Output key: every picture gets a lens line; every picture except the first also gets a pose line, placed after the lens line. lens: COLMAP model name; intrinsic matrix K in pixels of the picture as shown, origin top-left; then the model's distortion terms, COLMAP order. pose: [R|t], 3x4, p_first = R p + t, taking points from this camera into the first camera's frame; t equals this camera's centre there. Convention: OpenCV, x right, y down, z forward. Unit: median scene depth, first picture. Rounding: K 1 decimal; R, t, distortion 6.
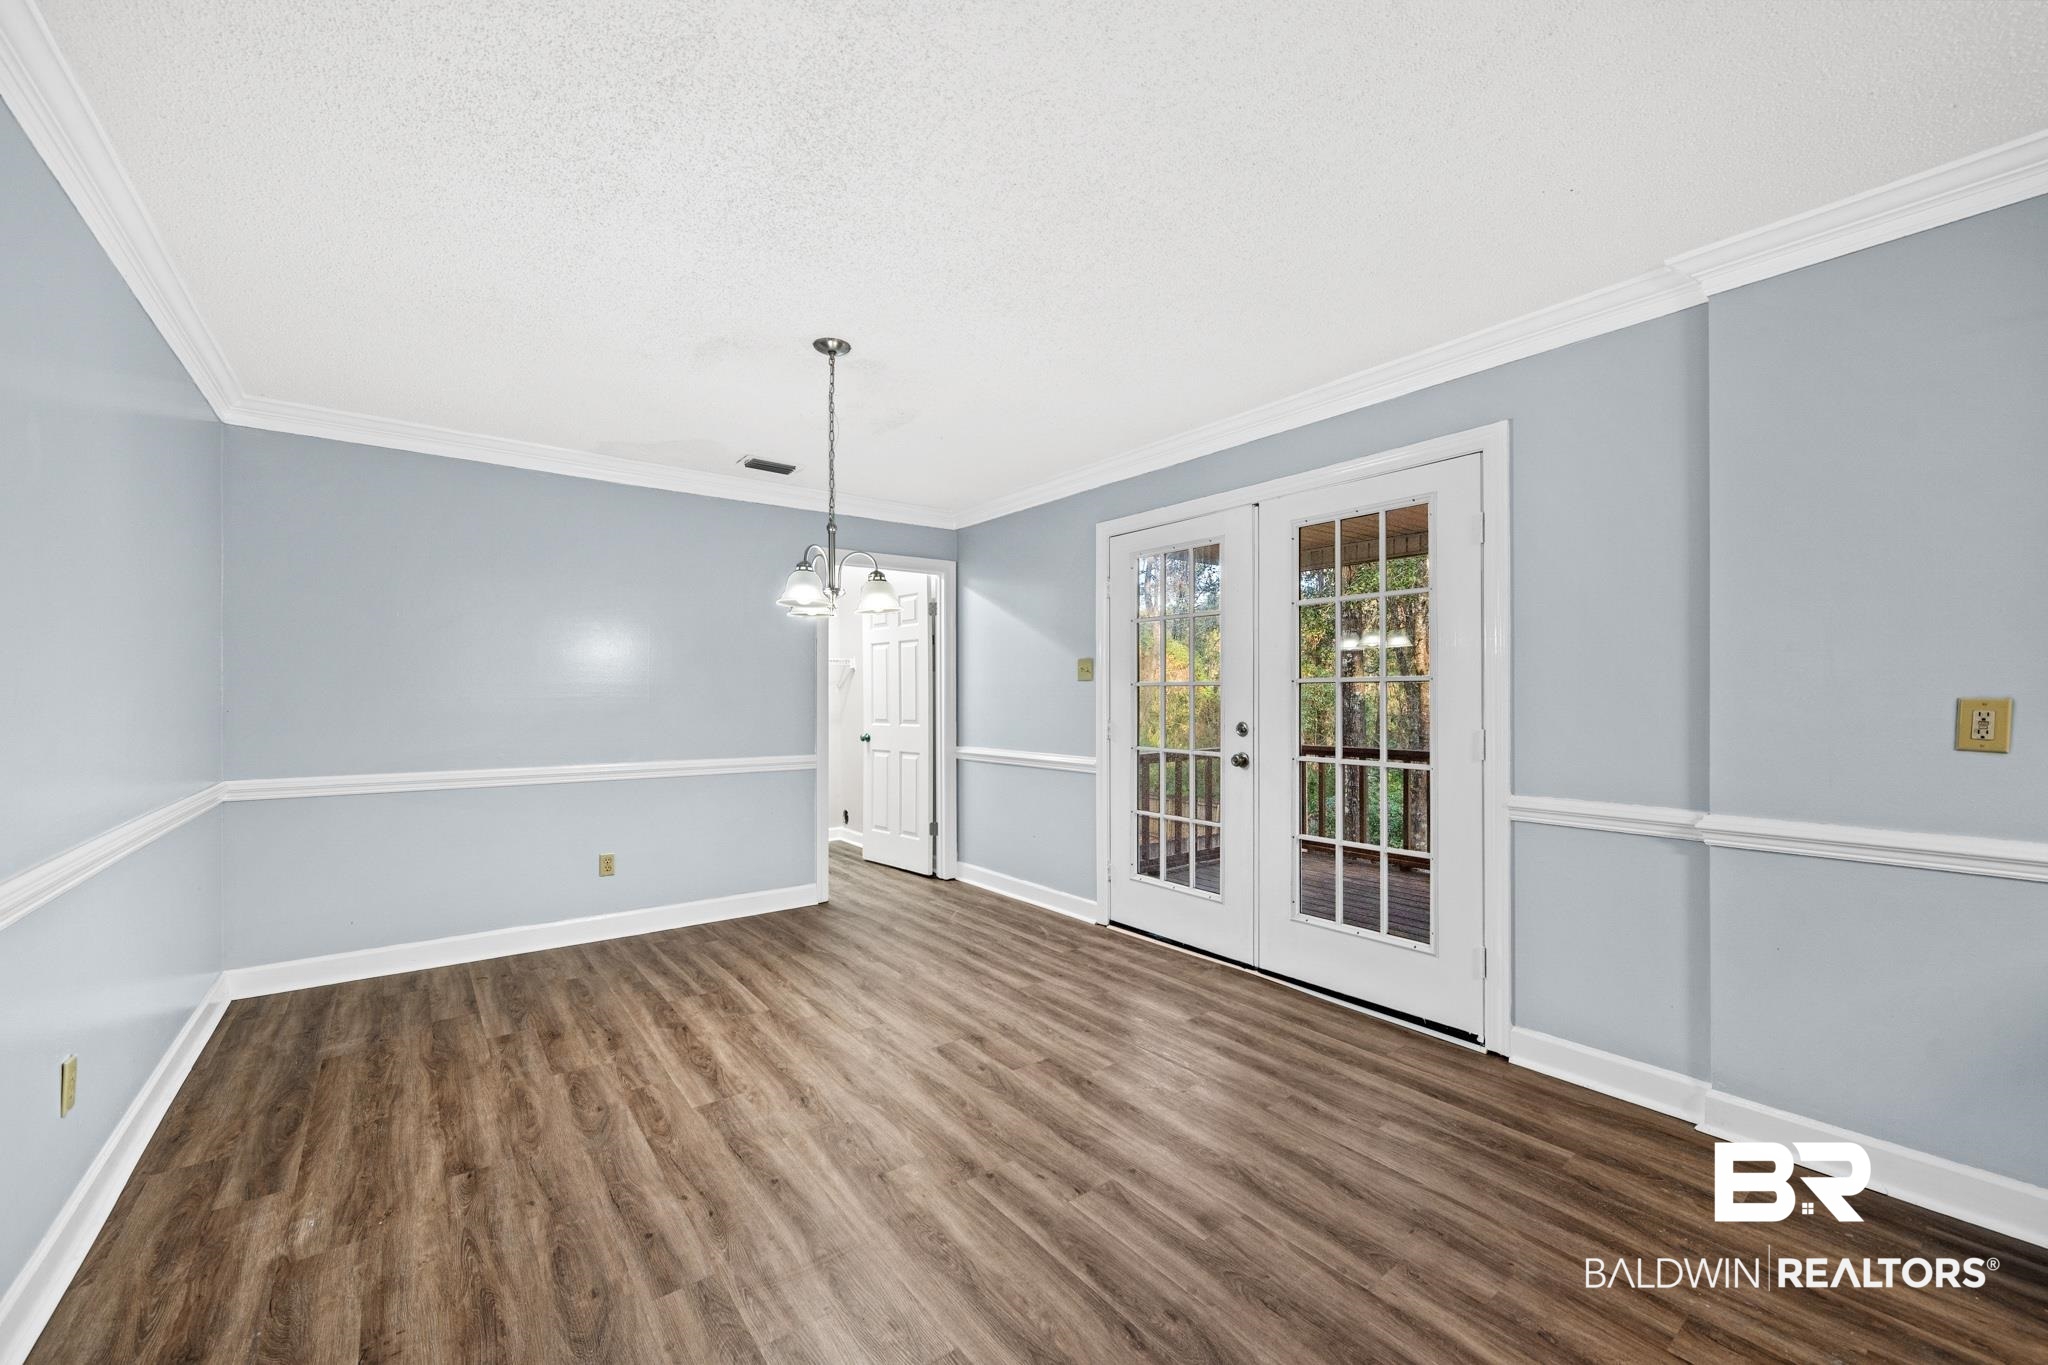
lens RADIAL K [[812.6, 0, 1011.0], [0, 812.6, 691.3], [0, 0, 1]] dist [-0.003556, -0.000009]
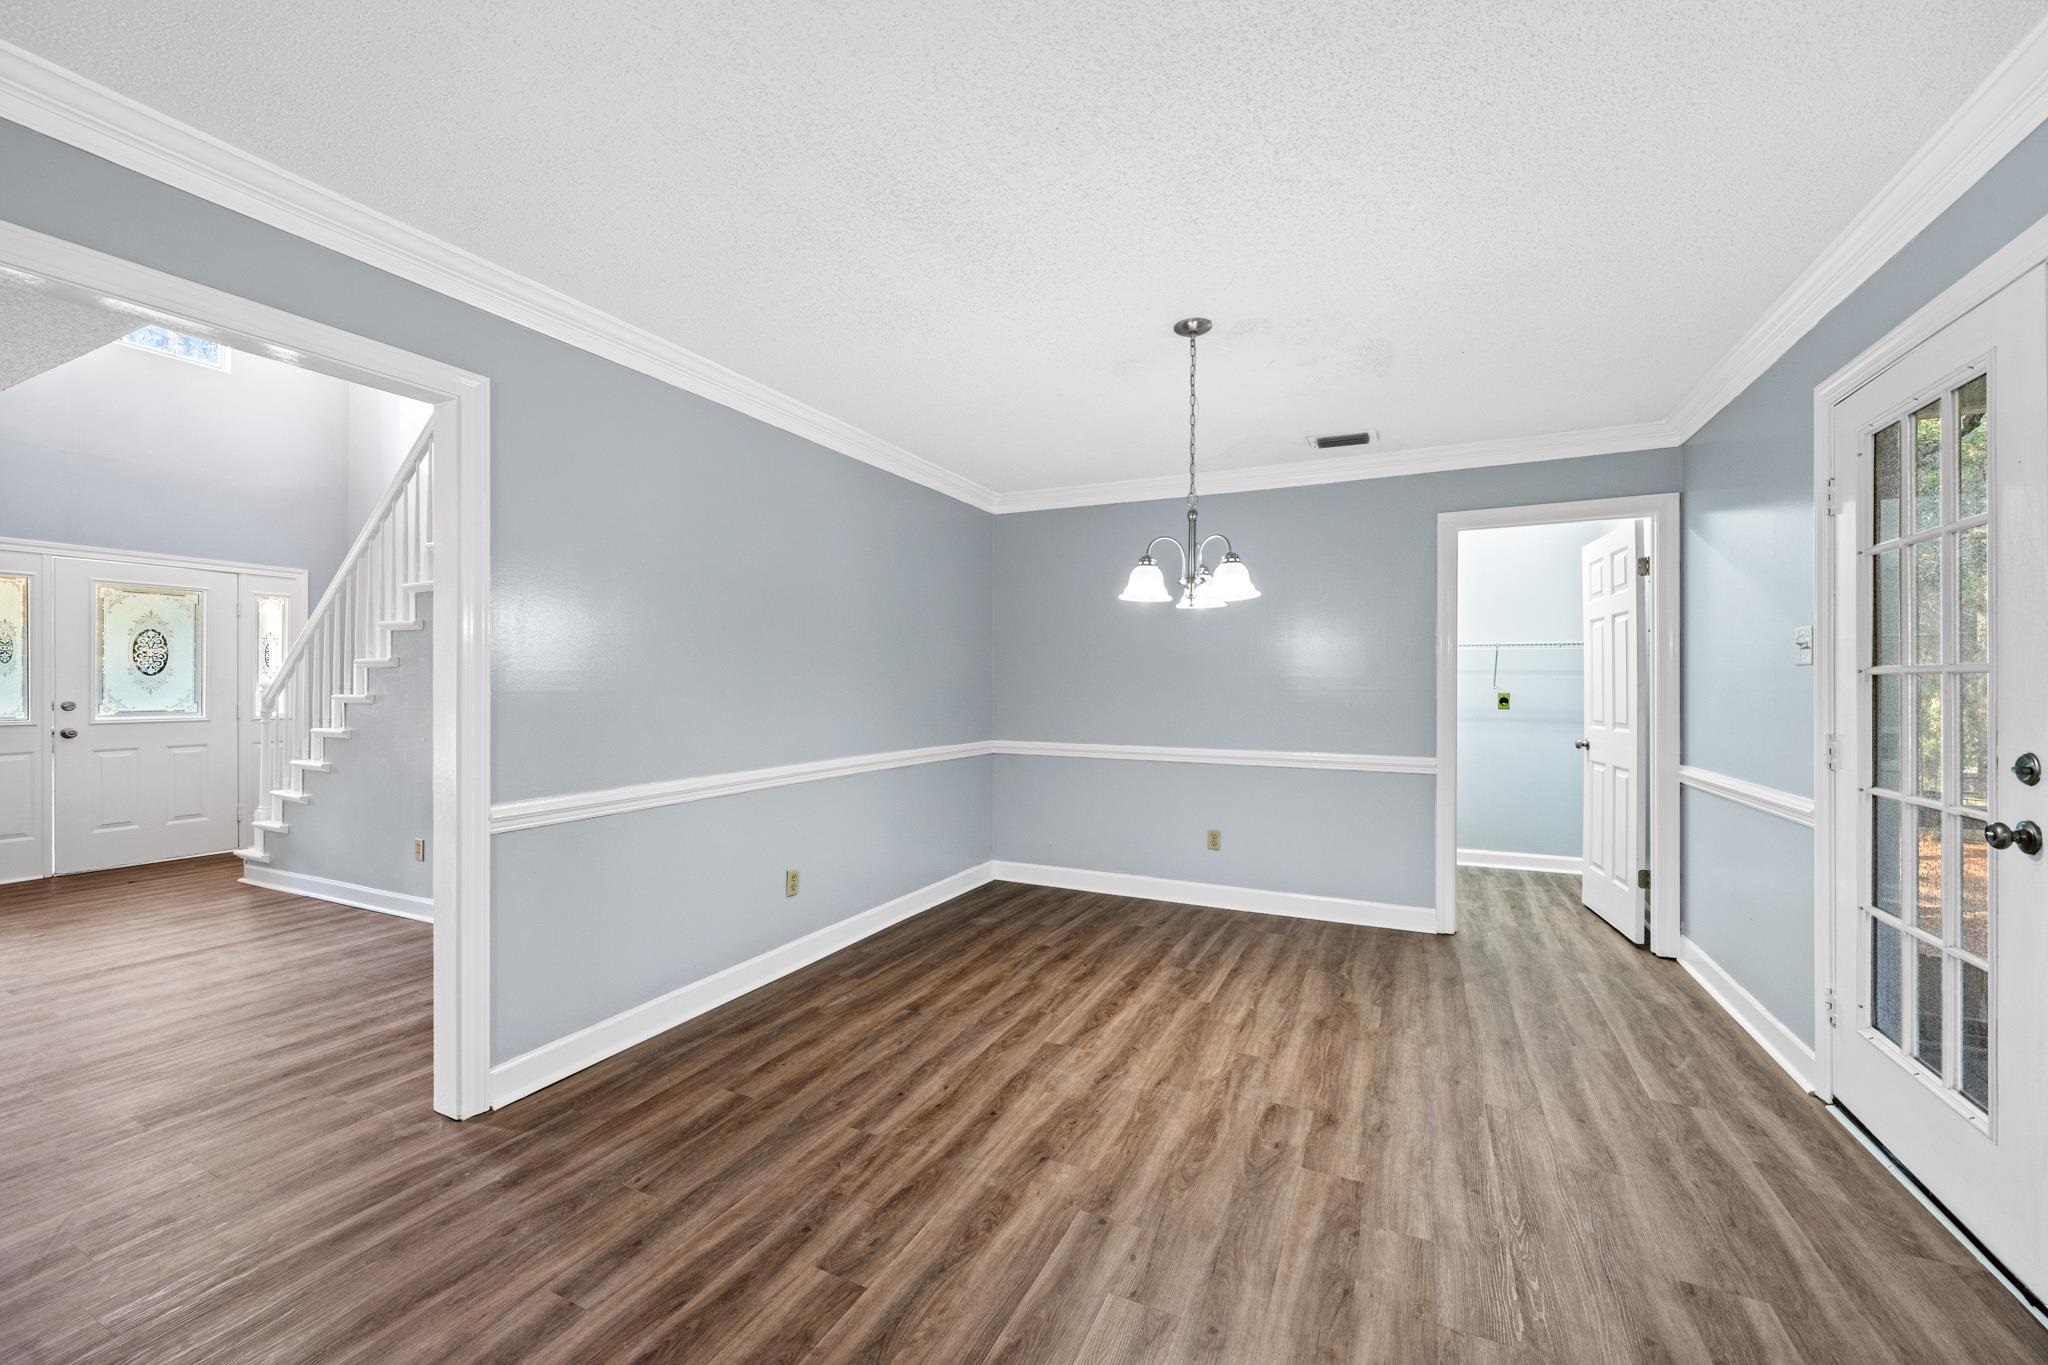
lens RADIAL K [[812.6, 0, 1010.7], [0, 812.6, 680.9], [0, 0, 1]] dist [-0.003556, -0.000009]
pose [[0.450340, -0.001179, -0.892856, 0.497171], [-0.000947, 0.999998, -0.001798, -0.001054], [0.892857, 0.001655, 0.450338, 0.341354]]
